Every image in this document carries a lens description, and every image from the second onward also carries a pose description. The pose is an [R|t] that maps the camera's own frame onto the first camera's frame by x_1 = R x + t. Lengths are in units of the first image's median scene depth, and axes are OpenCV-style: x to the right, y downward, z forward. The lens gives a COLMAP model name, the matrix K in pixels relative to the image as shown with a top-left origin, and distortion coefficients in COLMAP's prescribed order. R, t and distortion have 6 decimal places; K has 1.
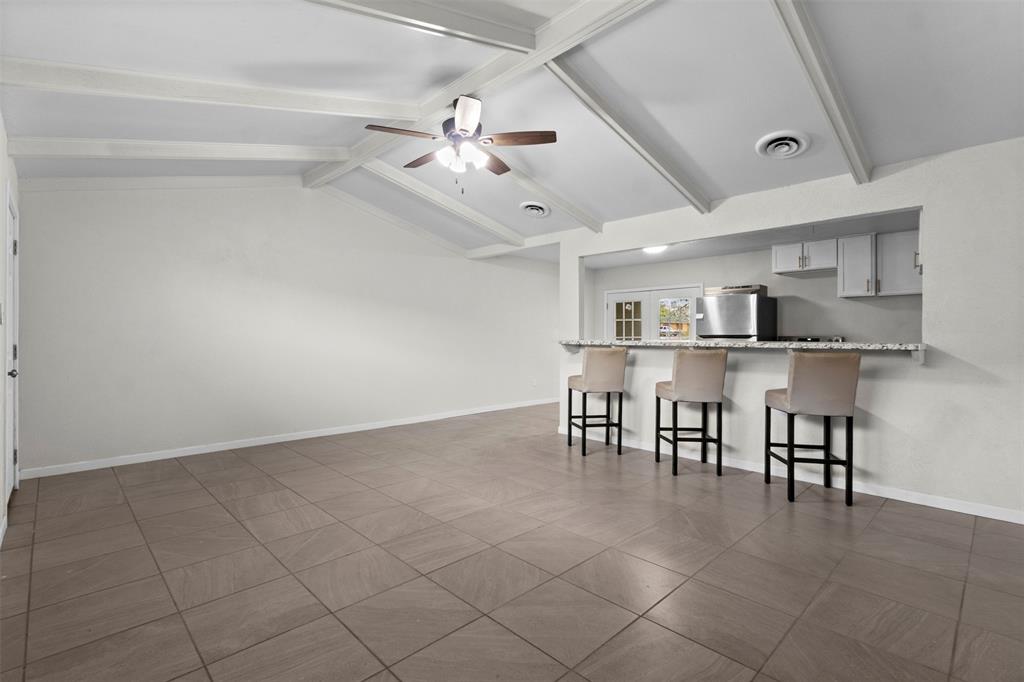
lens RADIAL K [[473.9, 0, 508.8], [0, 473.9, 341.6], [0, 0, 1]] dist [0.001132, 0.000243]
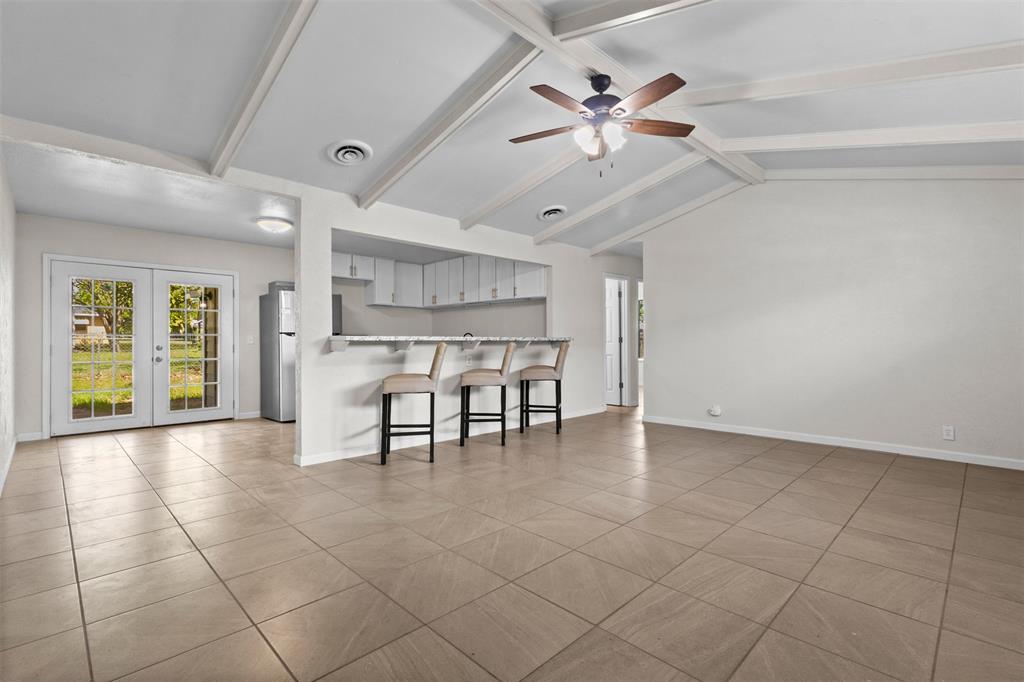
lens RADIAL K [[469.3, 0, 512.0], [0, 469.3, 341.0], [0, 0, 1]] dist [0.000639, -0.000075]
pose [[-0.010520, -0.003180, 0.999940, -1.042696], [0.012459, 0.999917, 0.003311, 0.010442], [-0.999867, 0.012494, -0.010479, 1.192110]]
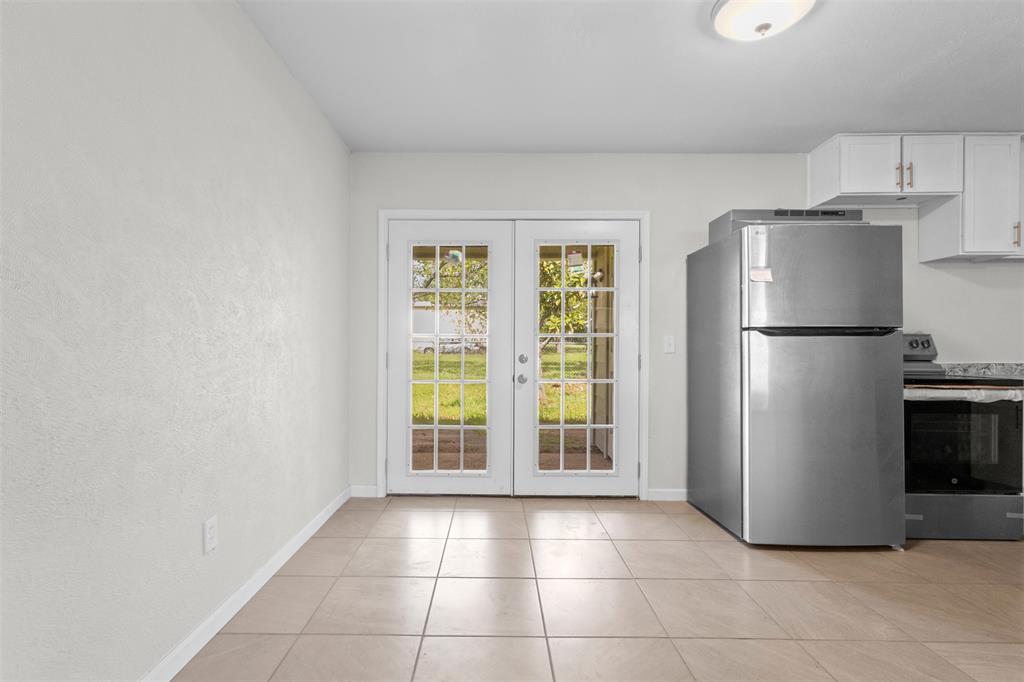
lens RADIAL K [[493.3, 0, 492.5], [0, 493.3, 345.9], [0, 0, 1]] dist [0.000527, 0.000801]
pose [[0.702025, -0.004103, 0.712140, -0.039961], [0.008103, 0.999965, -0.002227, 0.000523], [-0.712106, 0.007334, 0.702034, 1.819421]]
